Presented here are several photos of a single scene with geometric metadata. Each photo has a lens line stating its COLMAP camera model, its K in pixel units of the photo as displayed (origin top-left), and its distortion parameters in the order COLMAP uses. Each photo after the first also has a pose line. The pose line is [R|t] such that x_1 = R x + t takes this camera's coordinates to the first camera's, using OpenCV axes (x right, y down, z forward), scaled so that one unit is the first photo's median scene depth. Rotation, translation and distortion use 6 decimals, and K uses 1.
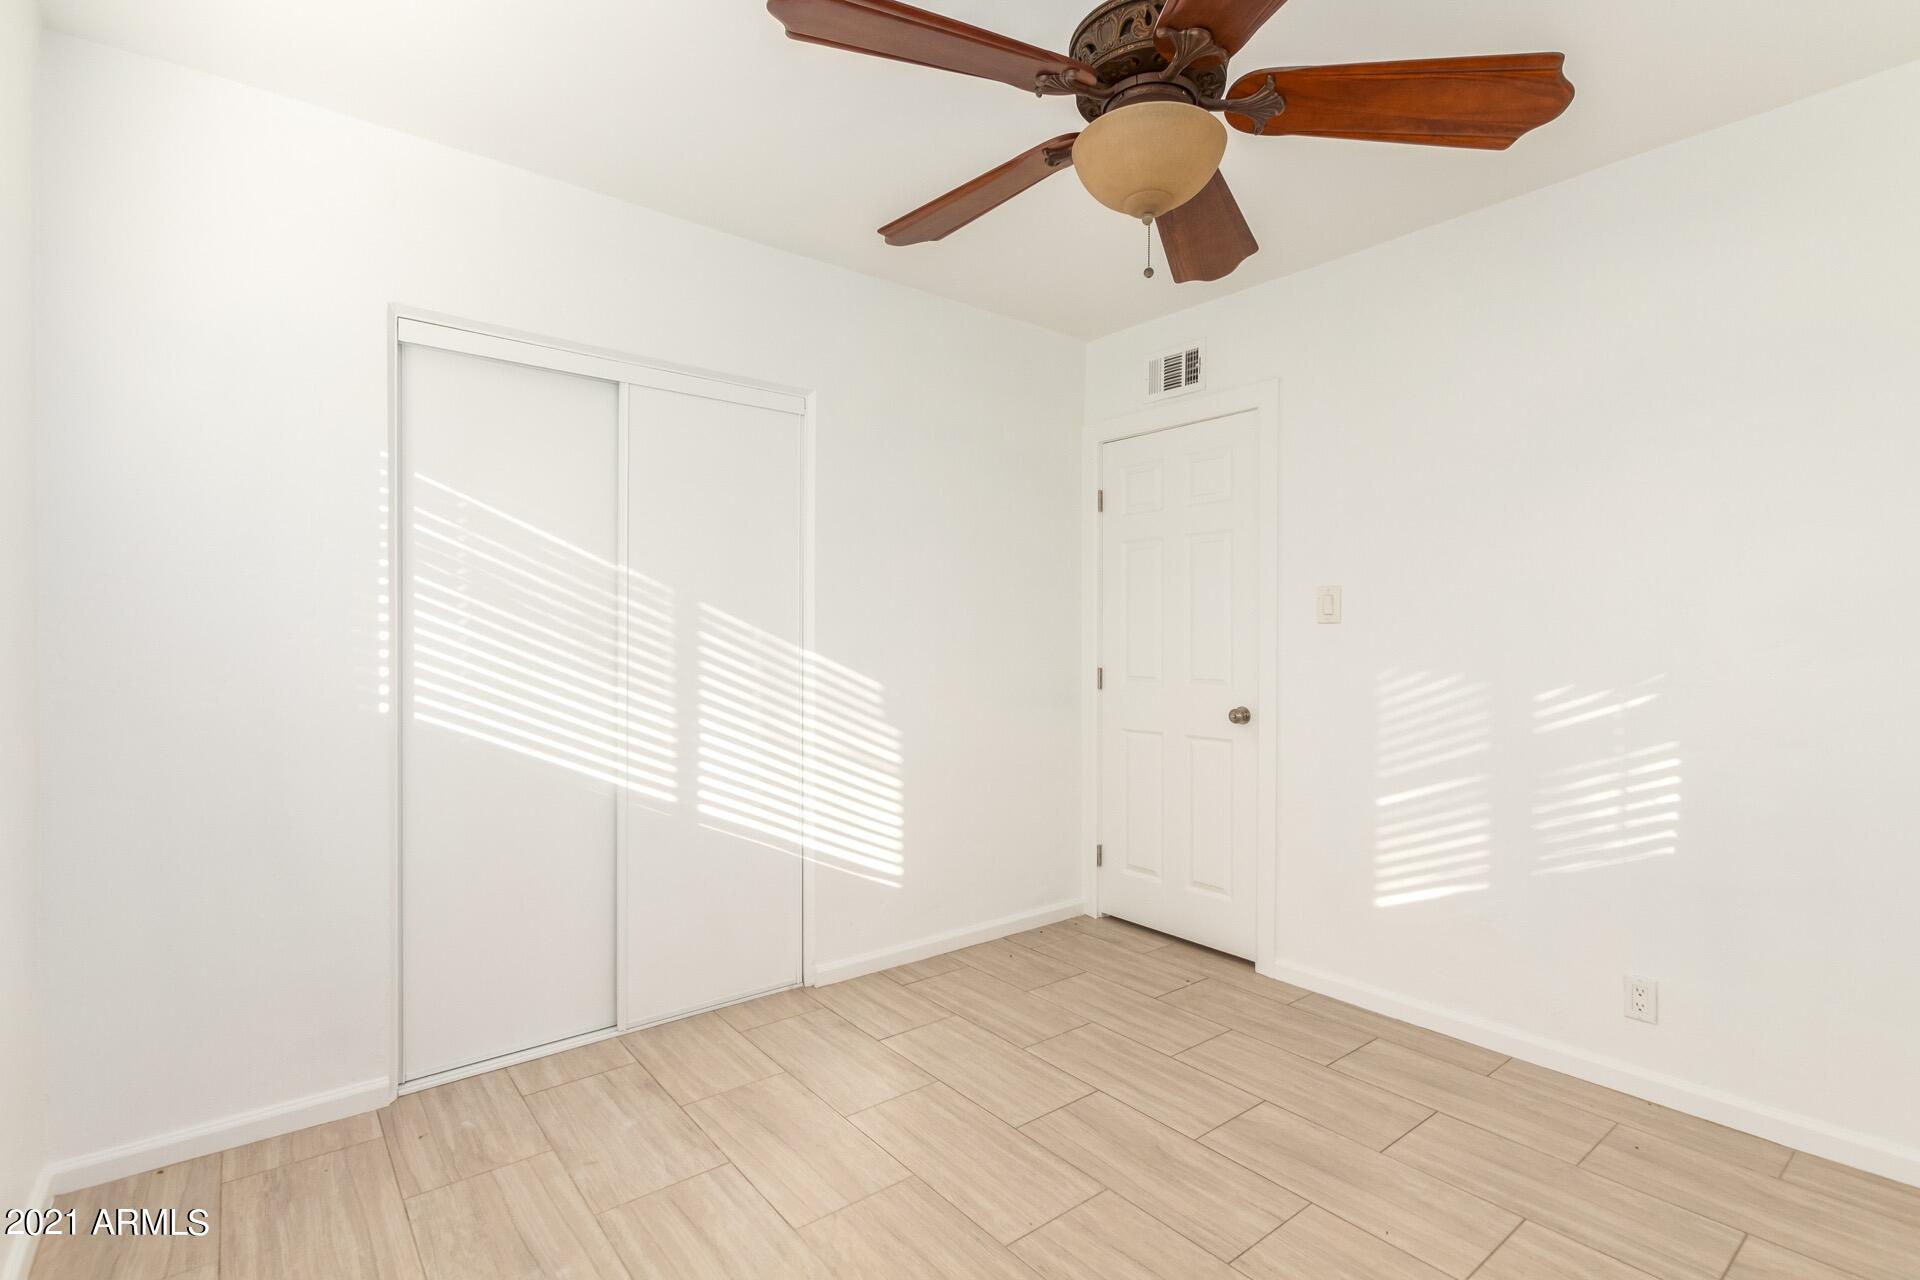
lens RADIAL K [[890.1, 0, 983.2], [0, 890.1, 650.7], [0, 0, 1]] dist [-0.001601, -0.000235]
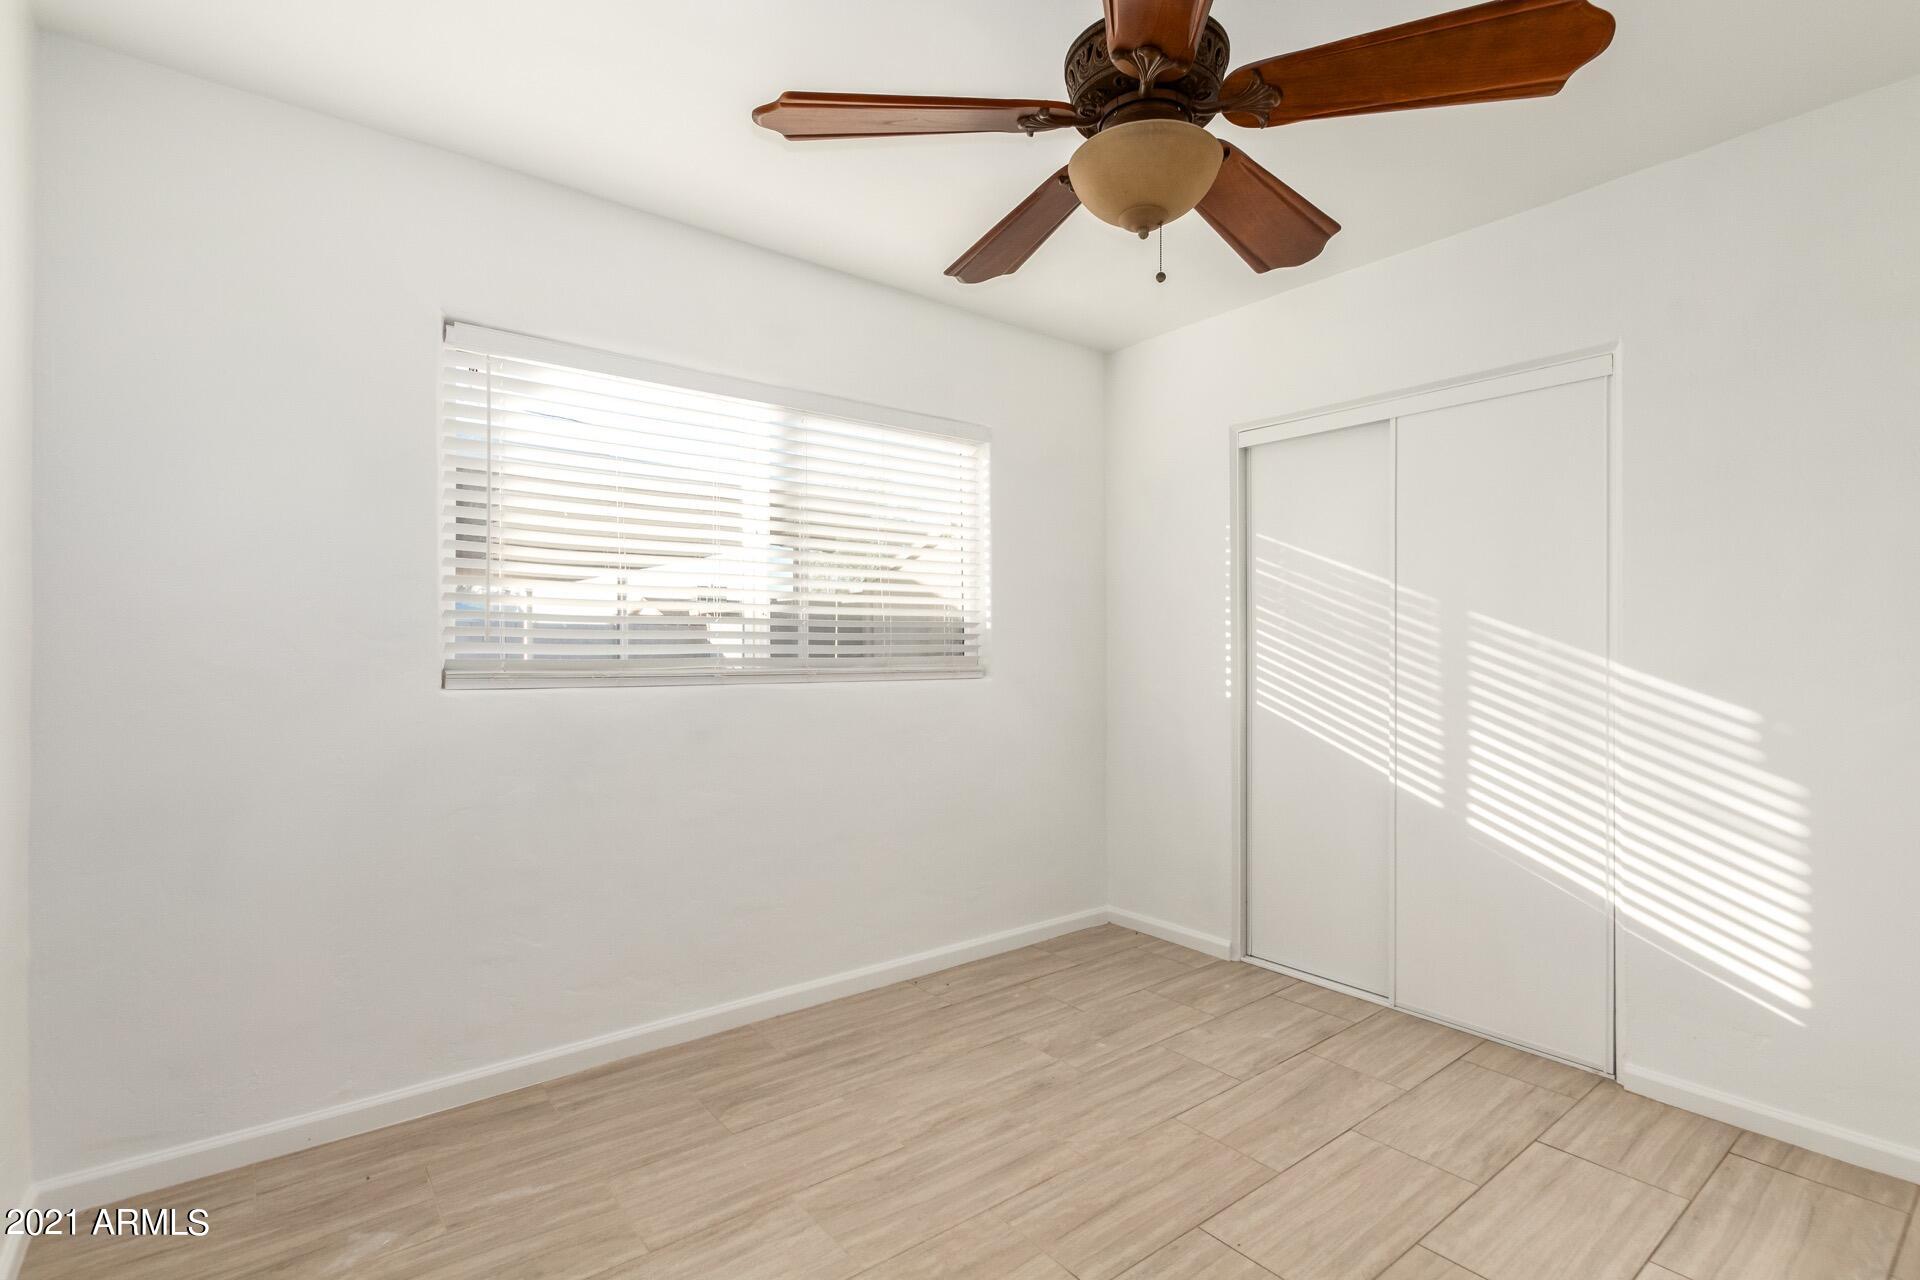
lens RADIAL K [[896.8, 0, 956.0], [0, 896.8, 638.6], [0, 0, 1]] dist [-0.000213, -0.001452]
pose [[-0.029430, -0.016302, -0.999434, 0.729804], [-0.014430, 0.999770, -0.015883, -0.000070], [0.999463, 0.013954, -0.029658, 0.490928]]
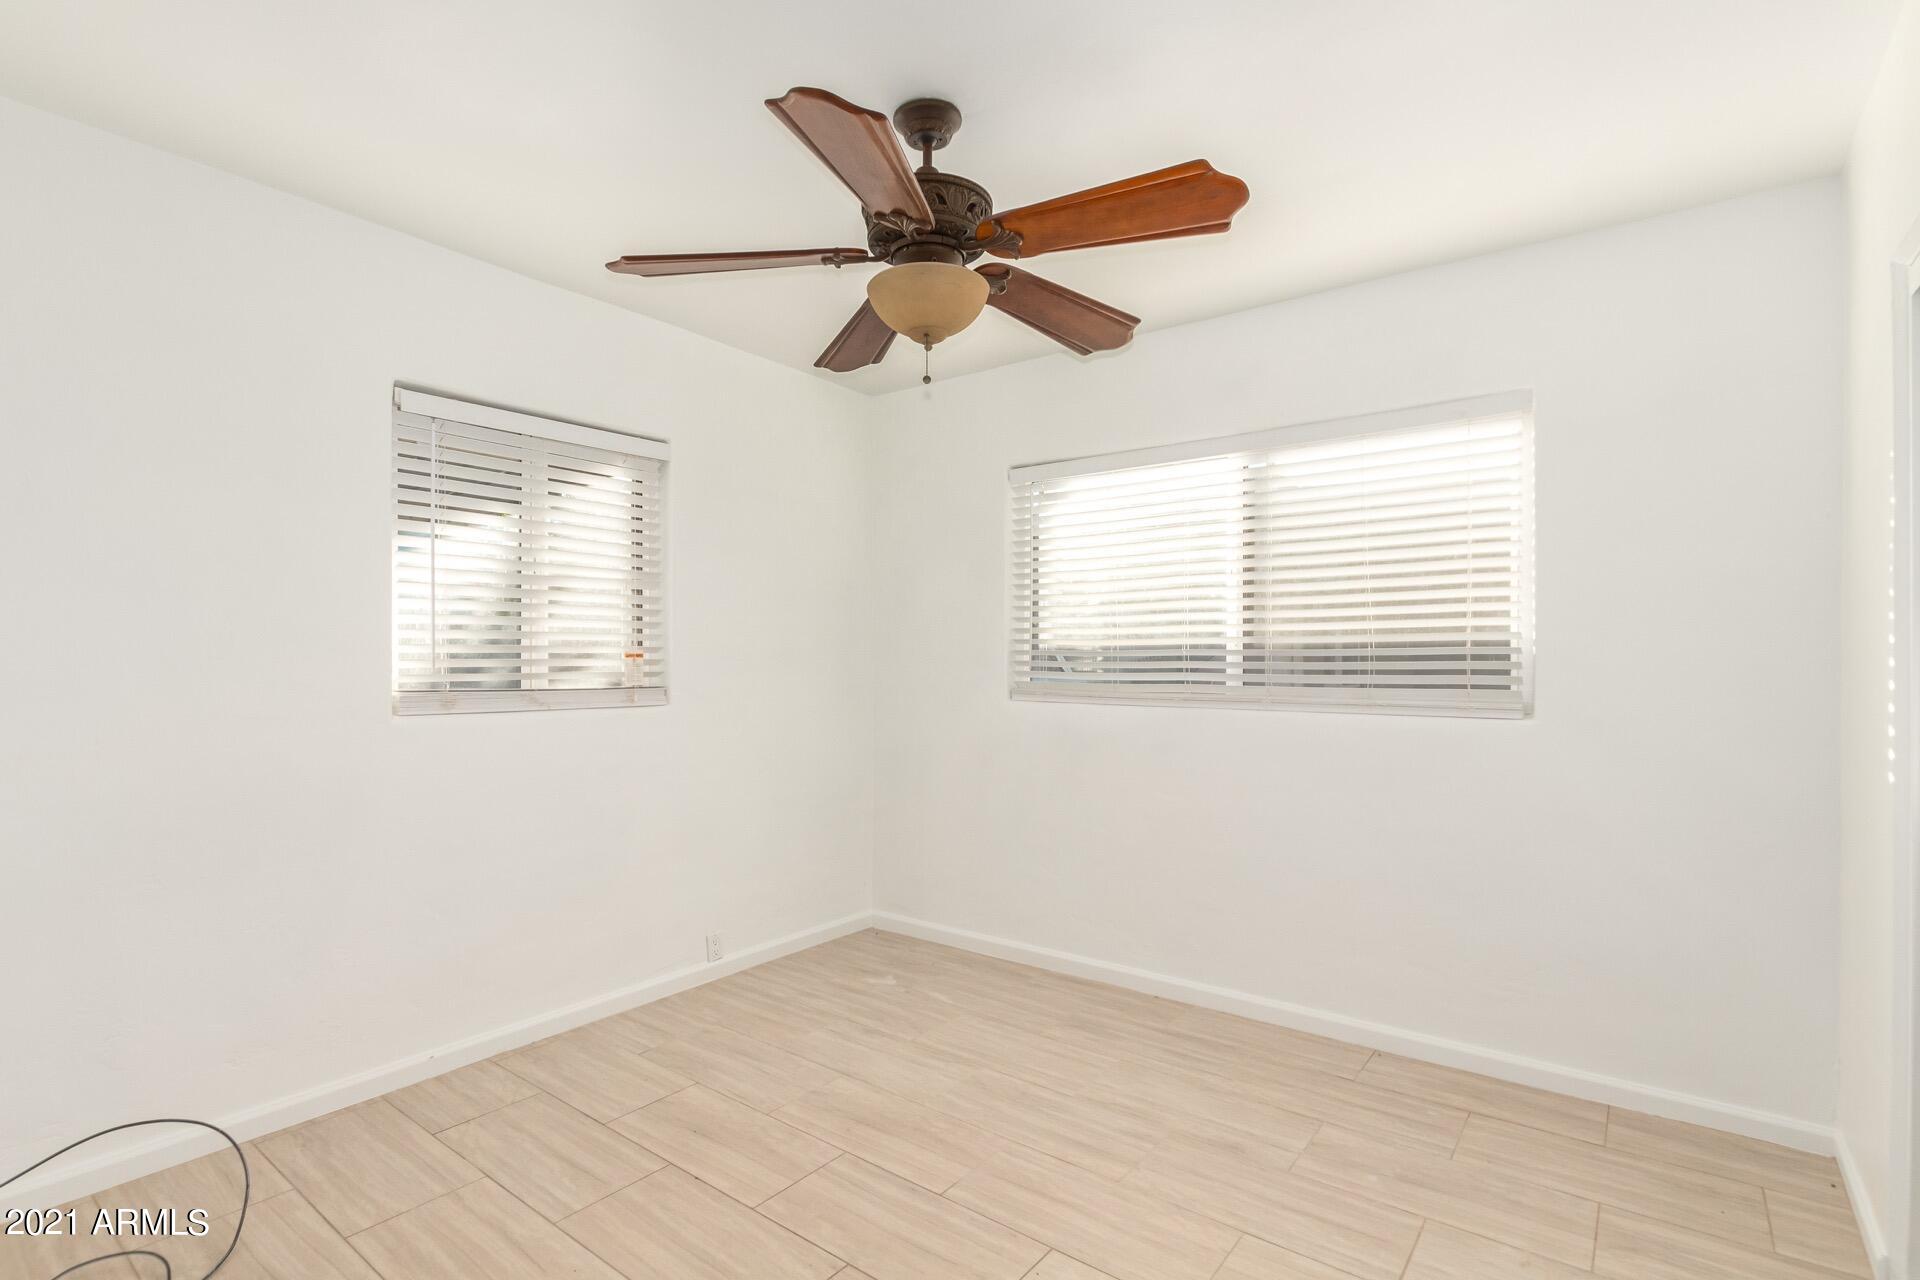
lens RADIAL K [[896.8, 0, 956.0], [0, 896.8, 638.6], [0, 0, 1]] dist [-0.000213, -0.001452]
pose [[-0.974146, -0.021233, -0.224919, 0.262715], [-0.017661, 0.999684, -0.017881, -0.026124], [0.225228, -0.013447, -0.974213, 1.346269]]
